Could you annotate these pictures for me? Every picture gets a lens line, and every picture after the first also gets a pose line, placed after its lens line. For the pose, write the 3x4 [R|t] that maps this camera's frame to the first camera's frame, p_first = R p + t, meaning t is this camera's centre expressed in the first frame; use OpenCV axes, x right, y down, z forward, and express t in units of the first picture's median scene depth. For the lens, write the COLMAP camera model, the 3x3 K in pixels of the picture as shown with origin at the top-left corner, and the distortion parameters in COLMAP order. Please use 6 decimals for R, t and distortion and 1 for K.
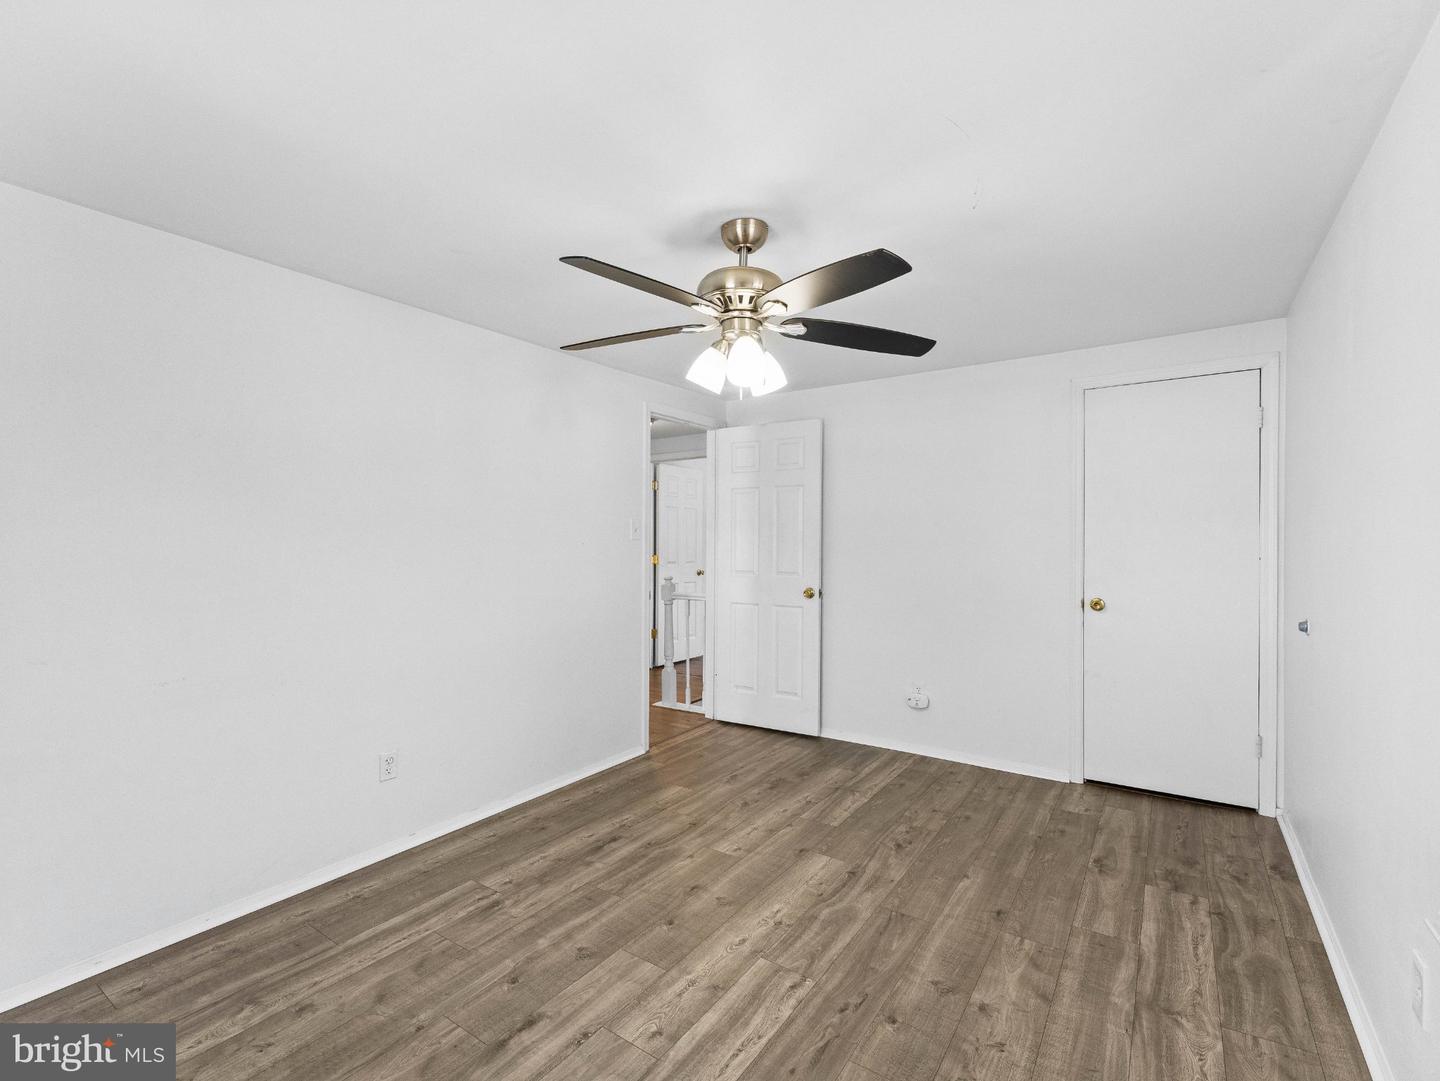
lens RADIAL K [[666.6, 0, 718.0], [0, 666.6, 542.2], [0, 0, 1]] dist [0.005929, 0.000458]
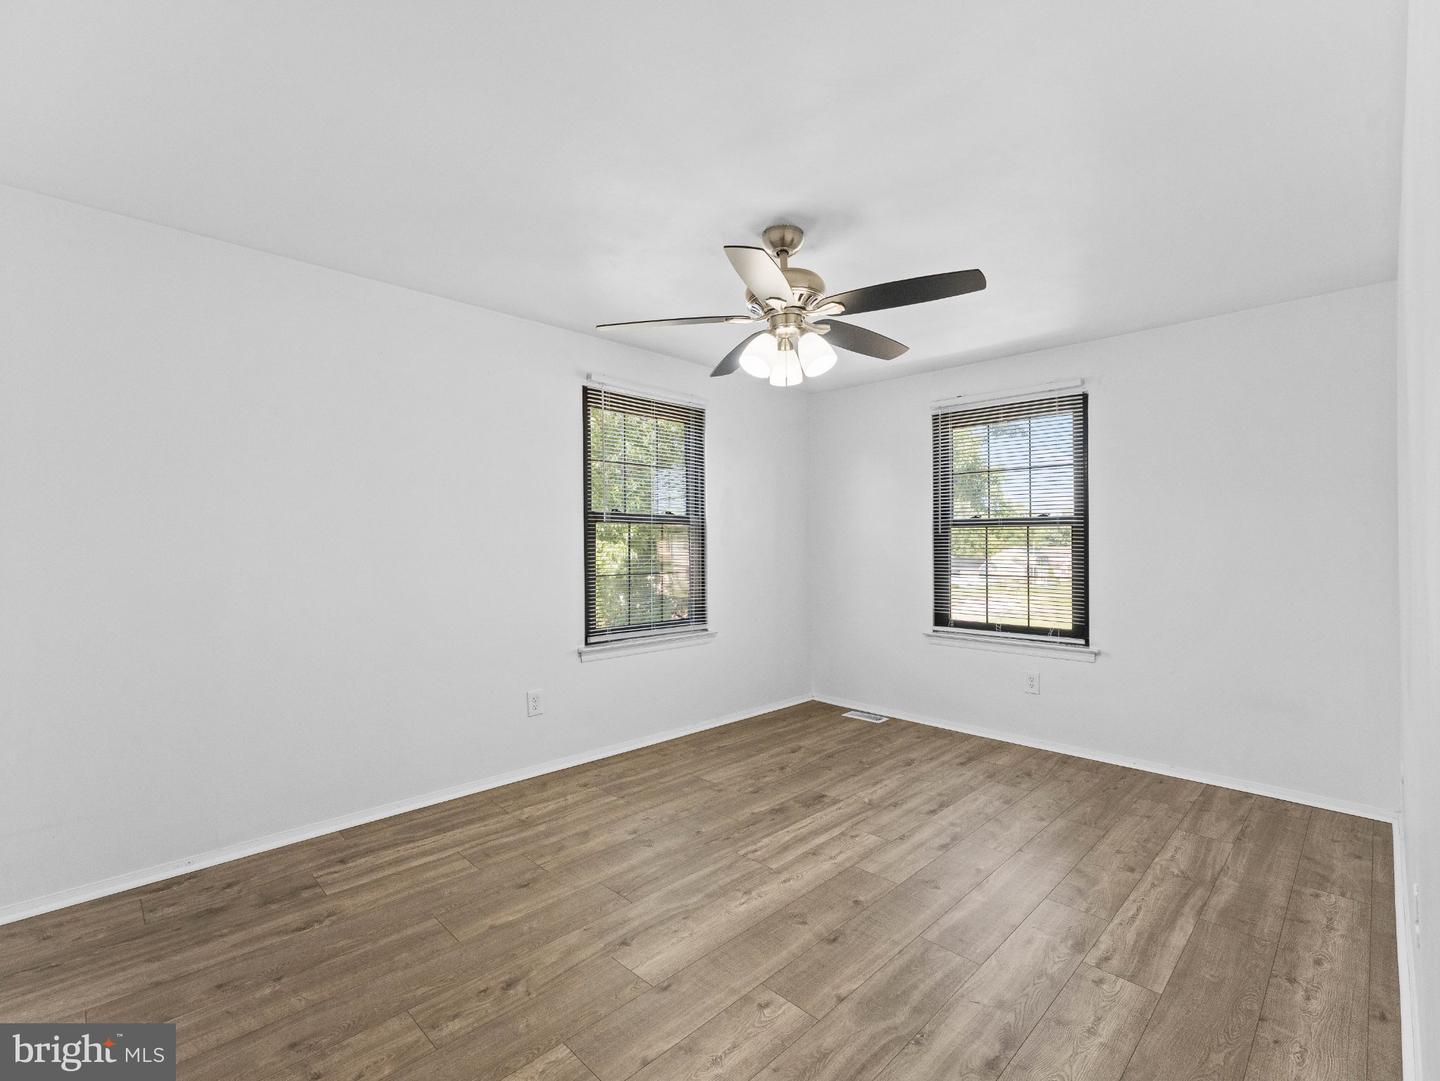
lens RADIAL K [[666.6, 0, 707.0], [0, 666.6, 540.5], [0, 0, 1]] dist [0.005929, 0.000458]
pose [[-0.979255, 0.003489, 0.202601, -0.056022], [0.002687, 0.999987, -0.004231, 0.041505], [-0.202614, -0.003599, -0.979252, 1.991592]]
